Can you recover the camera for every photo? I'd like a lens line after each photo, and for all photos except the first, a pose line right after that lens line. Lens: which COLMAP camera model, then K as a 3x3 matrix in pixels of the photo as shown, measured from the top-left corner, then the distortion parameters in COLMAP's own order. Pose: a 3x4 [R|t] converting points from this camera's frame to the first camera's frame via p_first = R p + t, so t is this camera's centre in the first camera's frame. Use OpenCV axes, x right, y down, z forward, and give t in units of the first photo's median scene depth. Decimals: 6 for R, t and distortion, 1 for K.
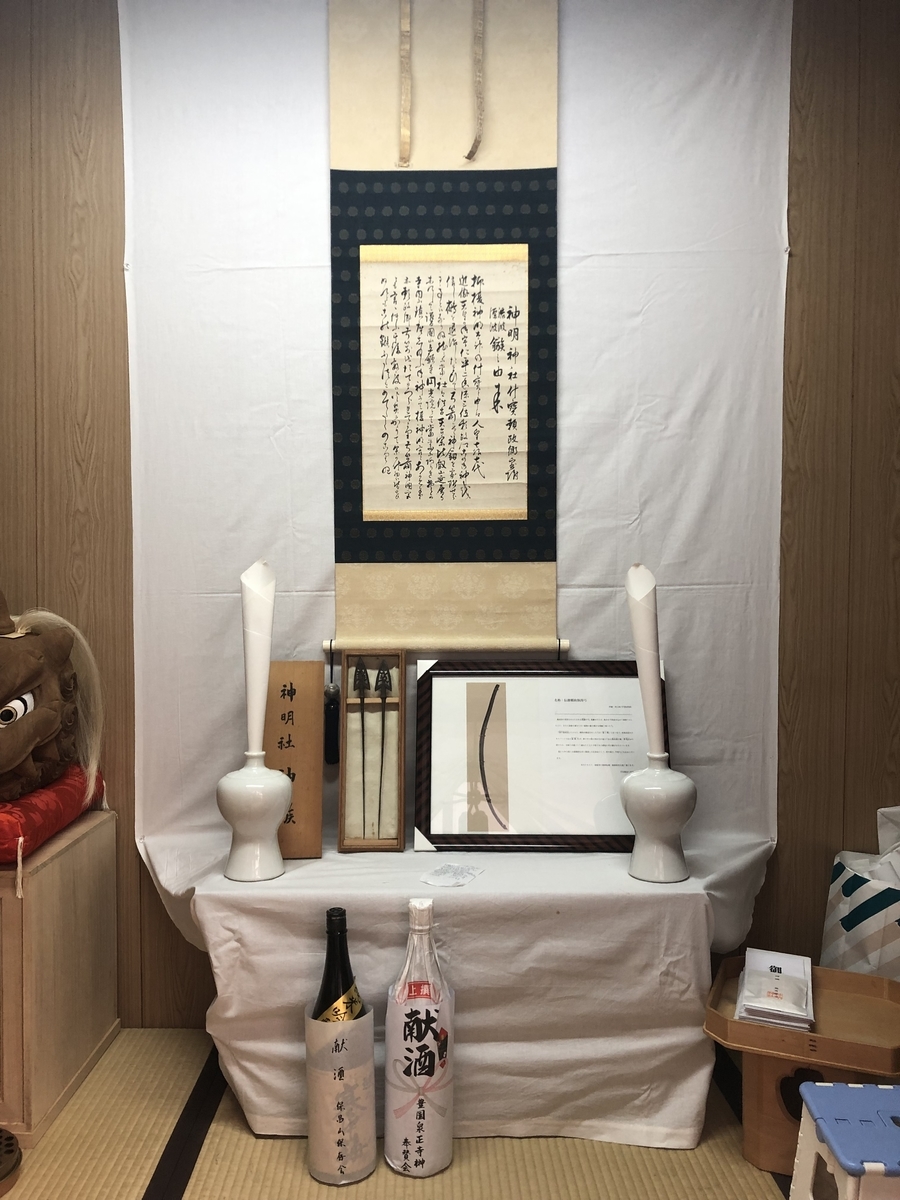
lens RADIAL K [[967.9, 0, 448.1], [0, 967.9, 594.3], [0, 0, 1]] dist [0.069998, -0.016489]
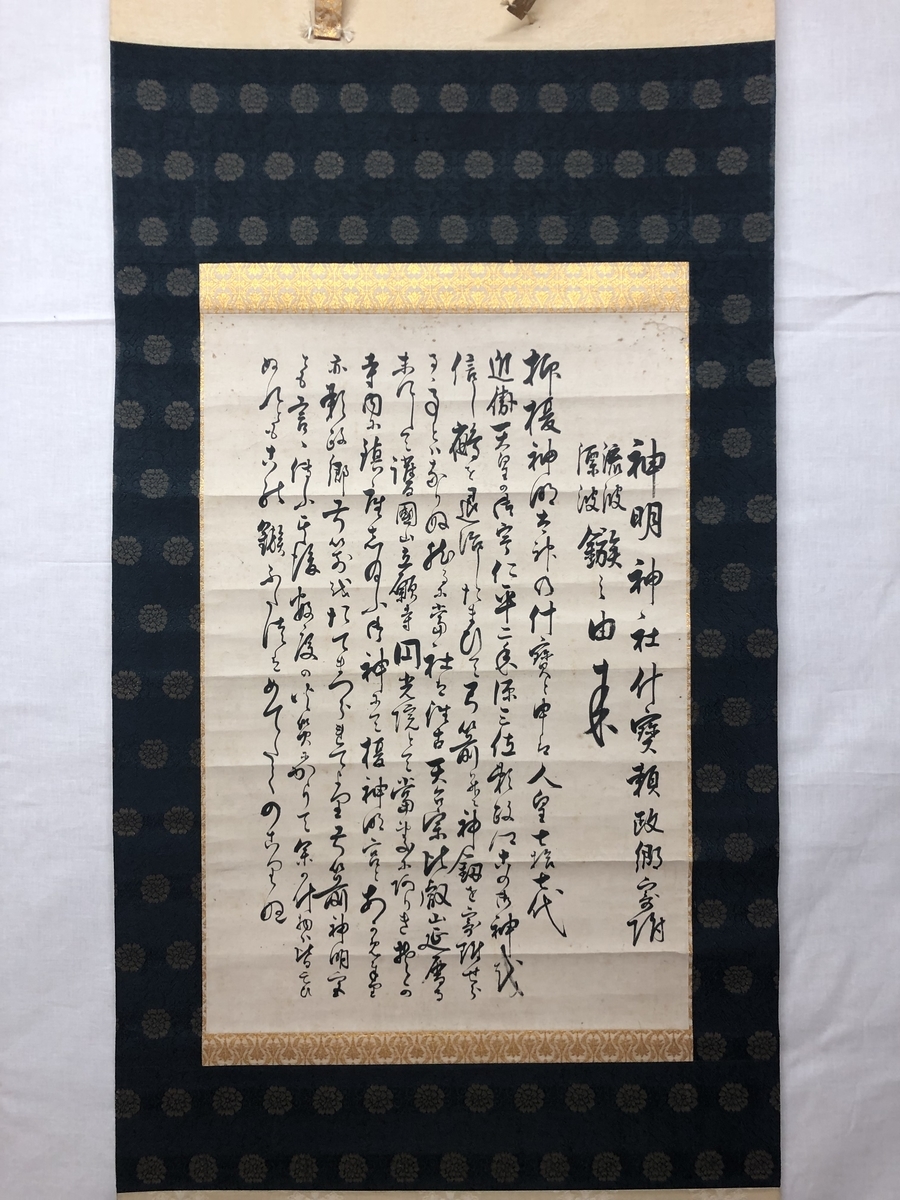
lens RADIAL K [[967.9, 0, 445.1], [0, 967.9, 608.7], [0, 0, 1]] dist [0.069998, -0.016489]
pose [[0.999827, -0.000419, 0.018618, -0.010481], [0.001133, 0.999262, -0.038384, -0.222393], [-0.018588, 0.038399, 0.999090, 0.658327]]
